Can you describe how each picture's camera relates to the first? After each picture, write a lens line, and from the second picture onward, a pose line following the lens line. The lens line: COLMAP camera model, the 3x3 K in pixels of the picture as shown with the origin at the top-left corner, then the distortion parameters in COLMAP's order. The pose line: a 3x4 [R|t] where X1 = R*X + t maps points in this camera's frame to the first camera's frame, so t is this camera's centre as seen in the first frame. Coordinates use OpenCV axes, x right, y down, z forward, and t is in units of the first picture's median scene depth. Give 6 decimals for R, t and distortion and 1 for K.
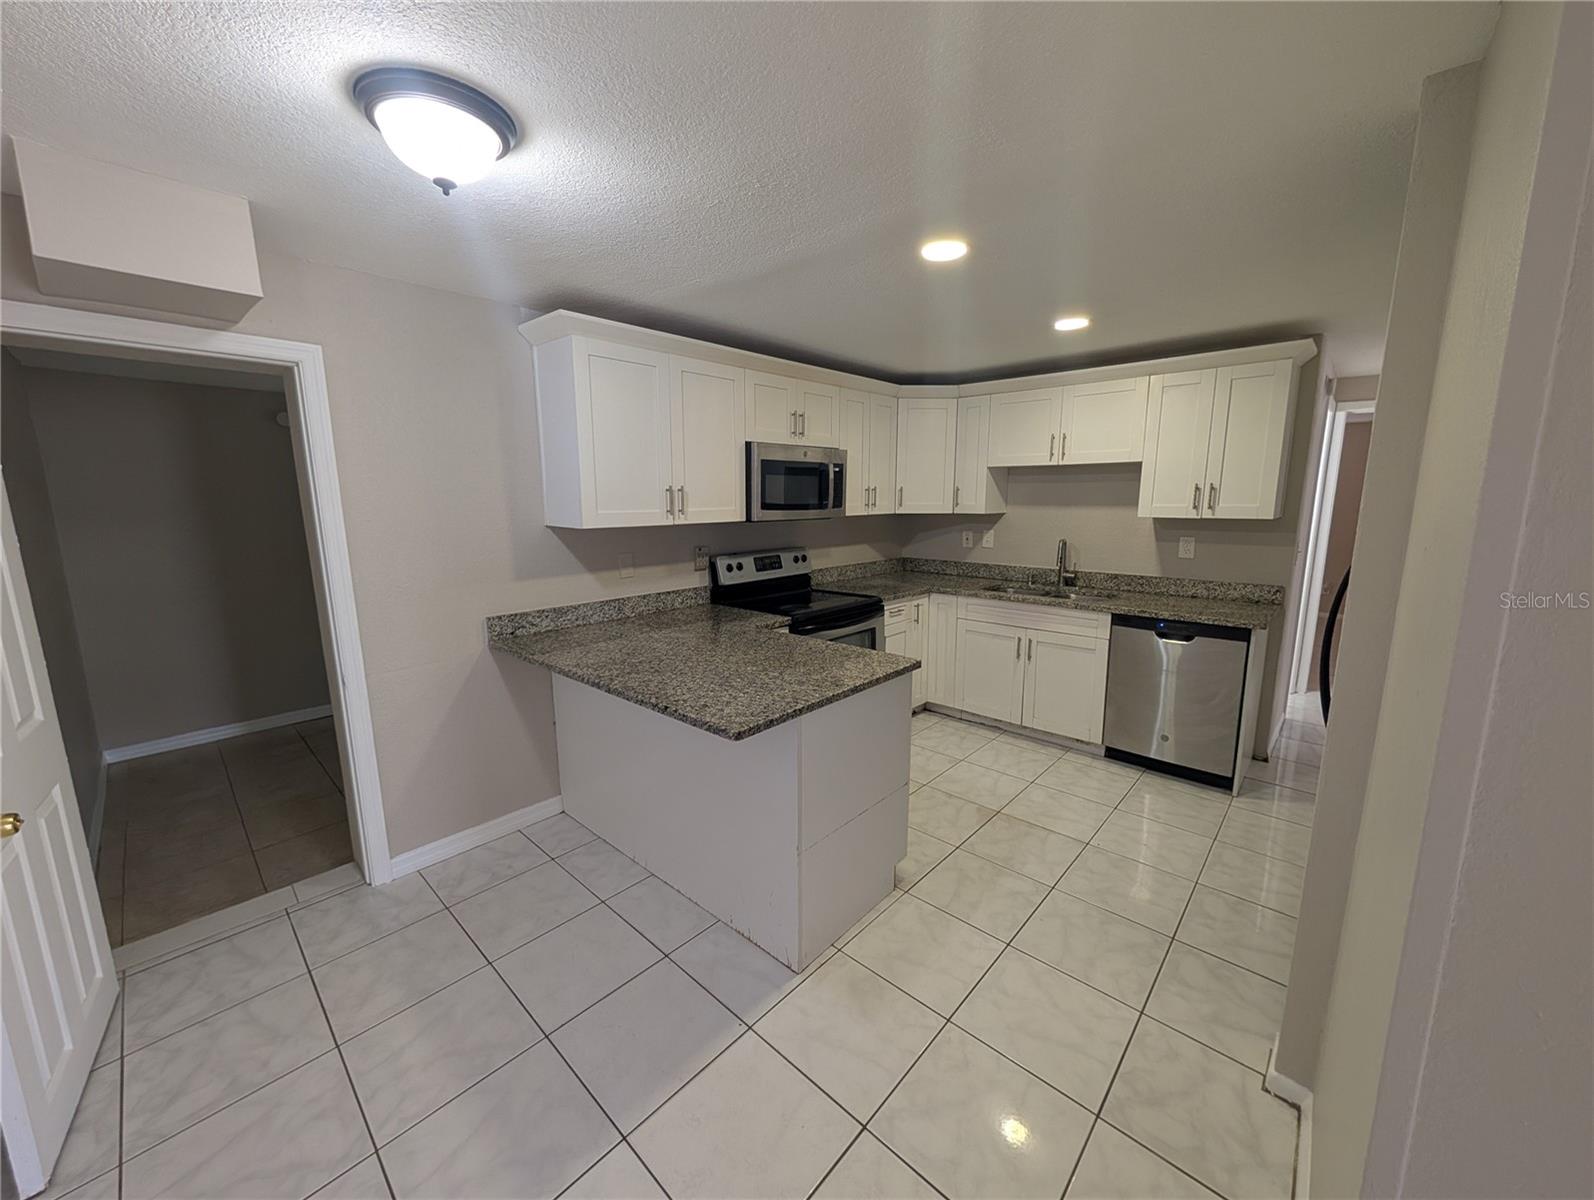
lens RADIAL K [[602.7, 0, 801.8], [0, 602.7, 601.4], [0, 0, 1]] dist [-0.001120, 0.000382]
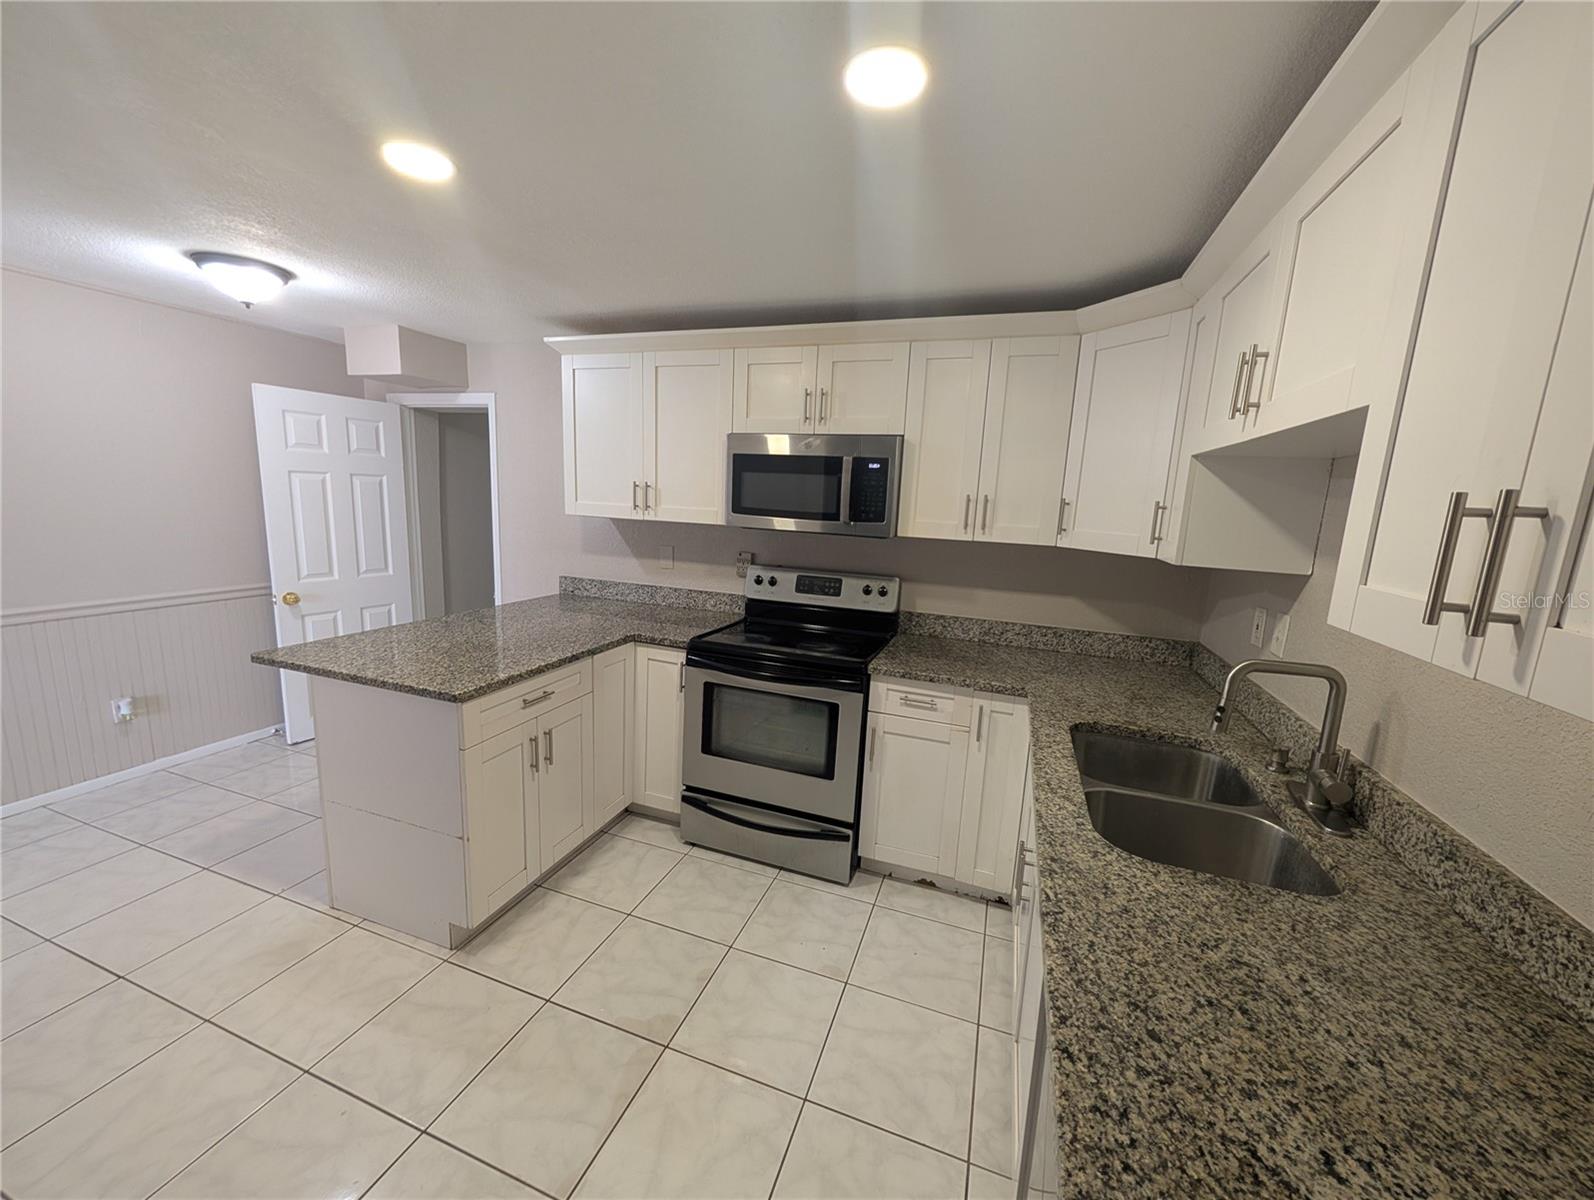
lens RADIAL K [[603.2, 0, 806.0], [0, 603.2, 601.8], [0, 0, 1]] dist [-0.000680, 0.000353]
pose [[0.394844, 0.180893, -0.900764, 0.714634], [-0.209504, 0.972322, 0.103428, -0.132105], [0.894543, 0.147876, 0.421813, 0.708226]]
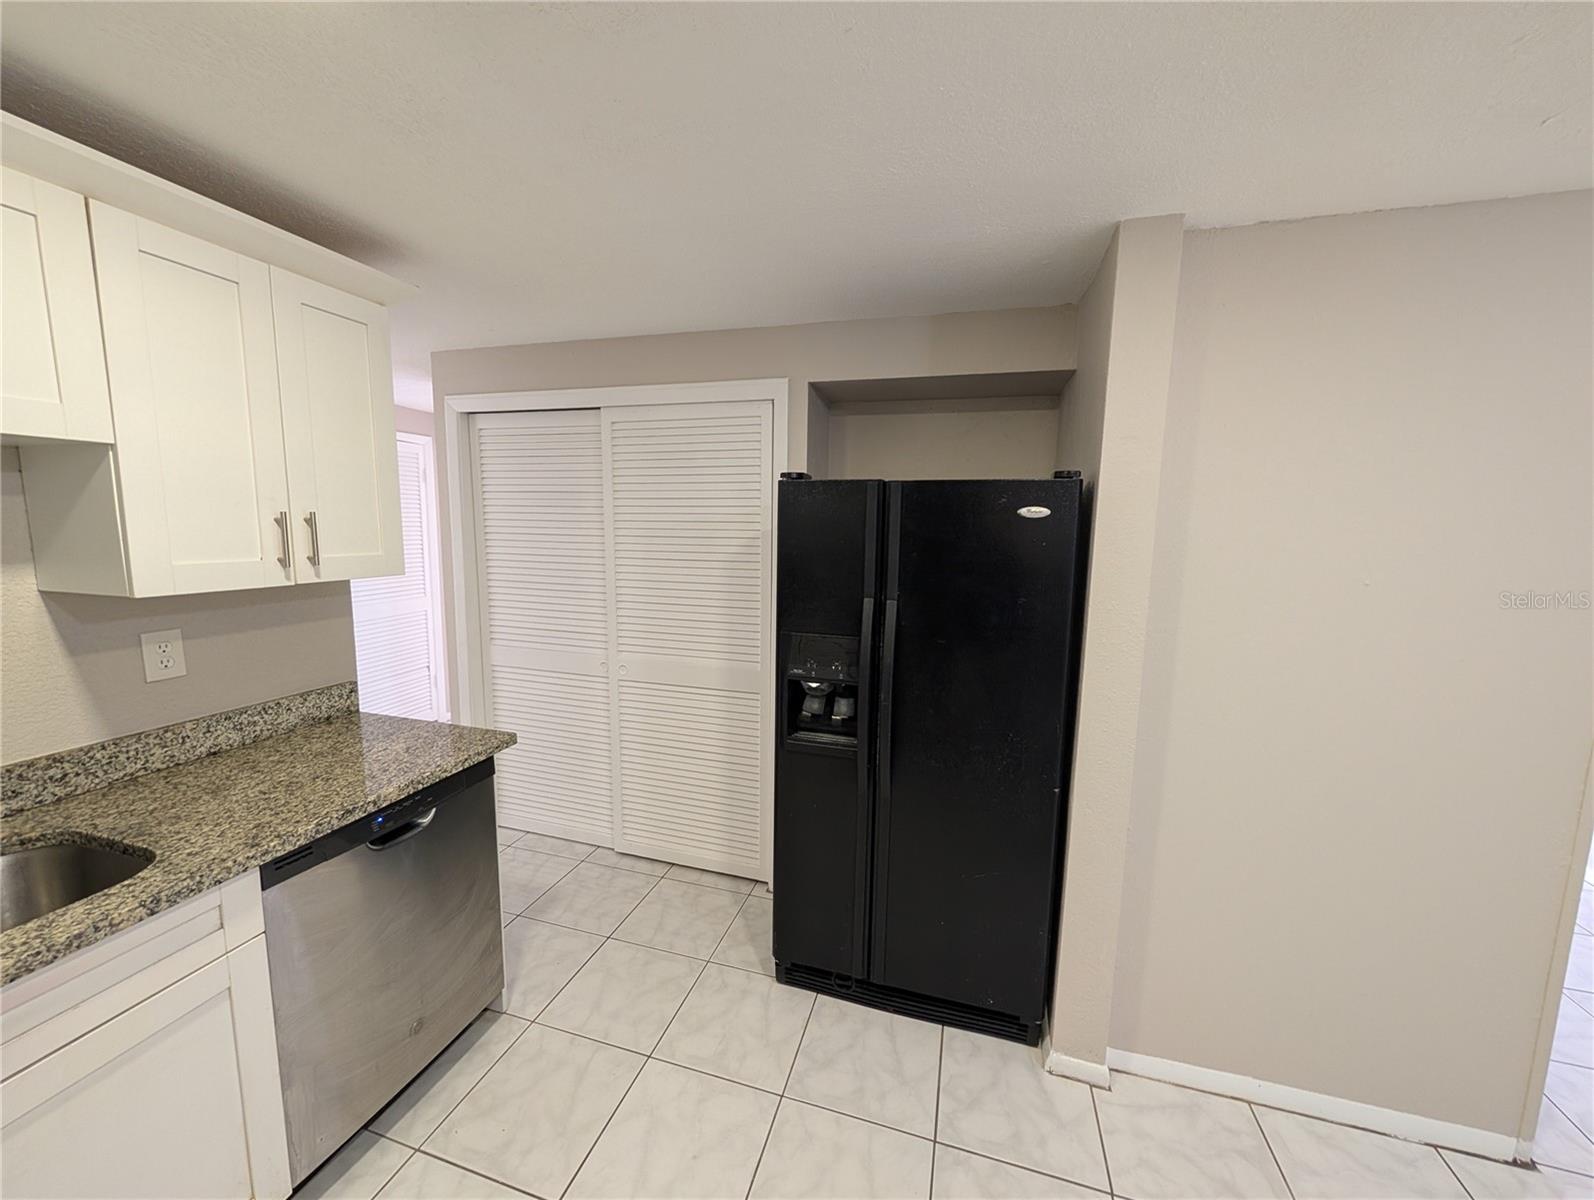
lens RADIAL K [[602.7, 0, 801.8], [0, 602.7, 601.4], [0, 0, 1]] dist [-0.001120, 0.000382]
pose [[-0.433375, -0.116872, 0.893603, 0.065861], [0.143497, 0.969956, 0.196451, -0.154721], [-0.889716, 0.213367, -0.403584, 0.809215]]
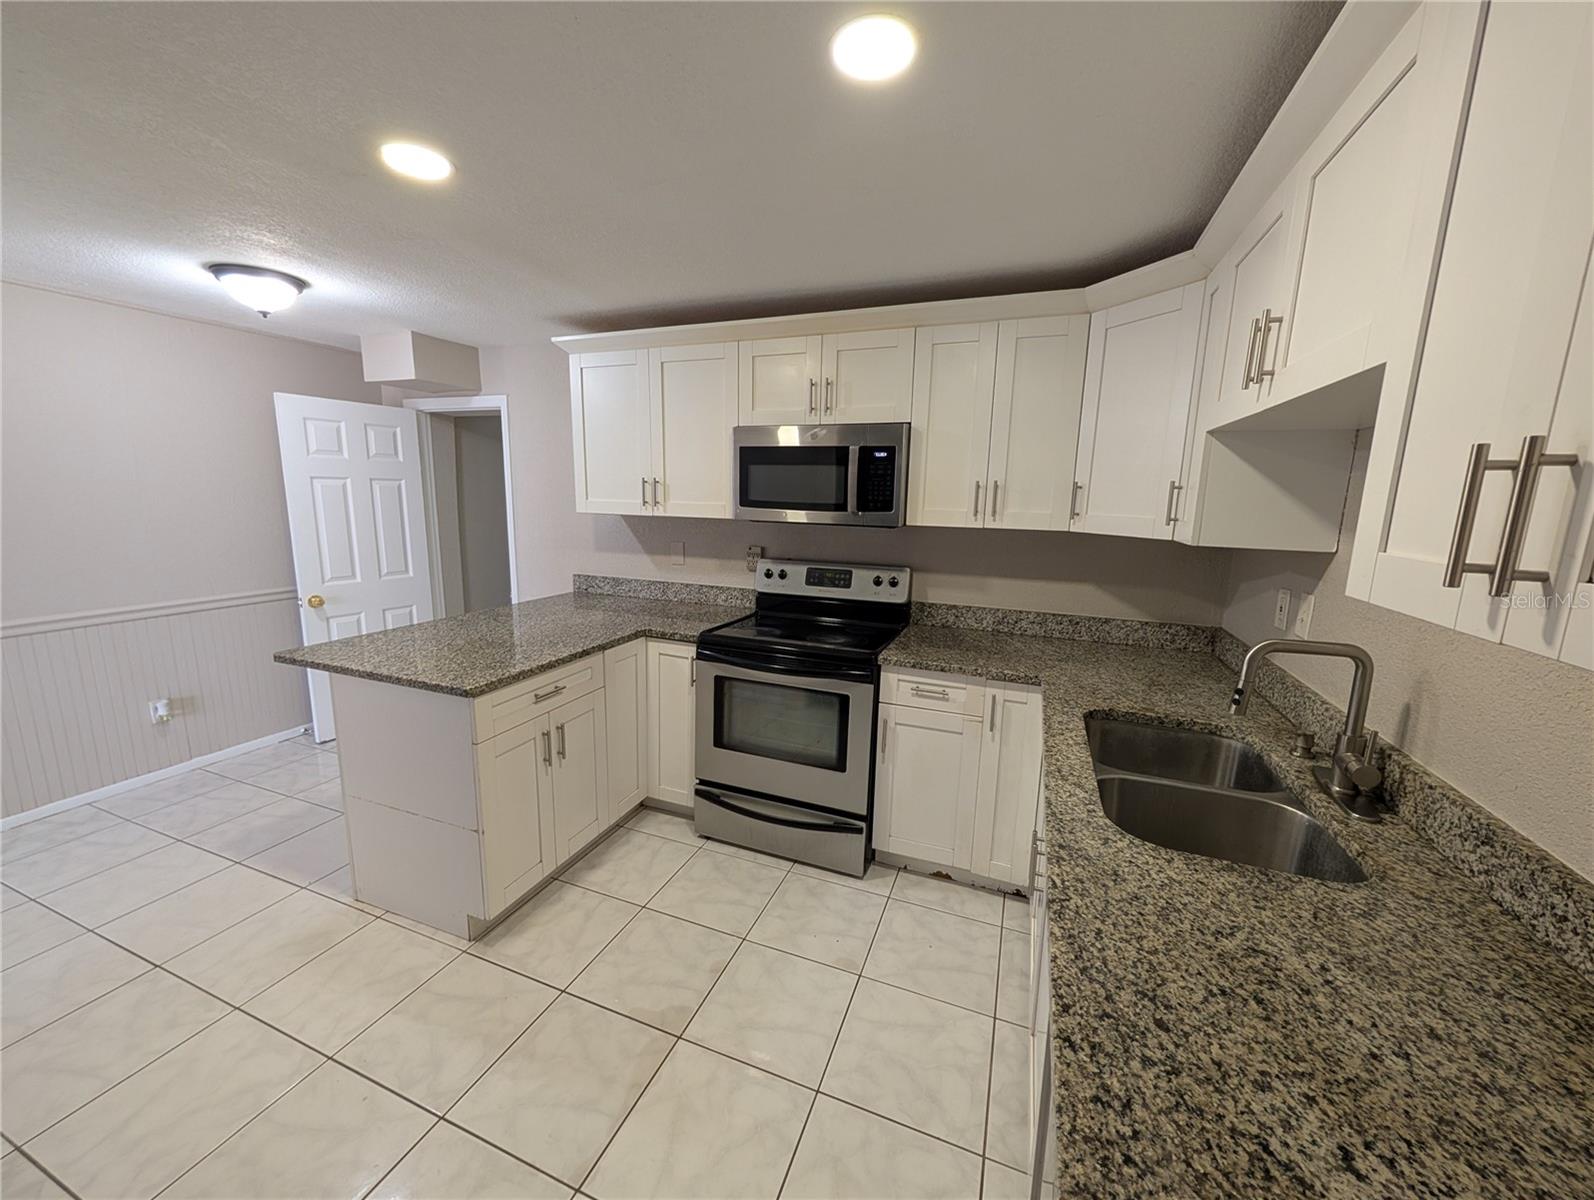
lens RADIAL K [[602.7, 0, 801.8], [0, 602.7, 601.4], [0, 0, 1]] dist [-0.001120, 0.000382]
pose [[0.363750, 0.176921, -0.914541, 0.715855], [-0.186665, 0.975727, 0.114514, -0.127317], [0.912602, 0.129059, 0.387946, 0.721991]]
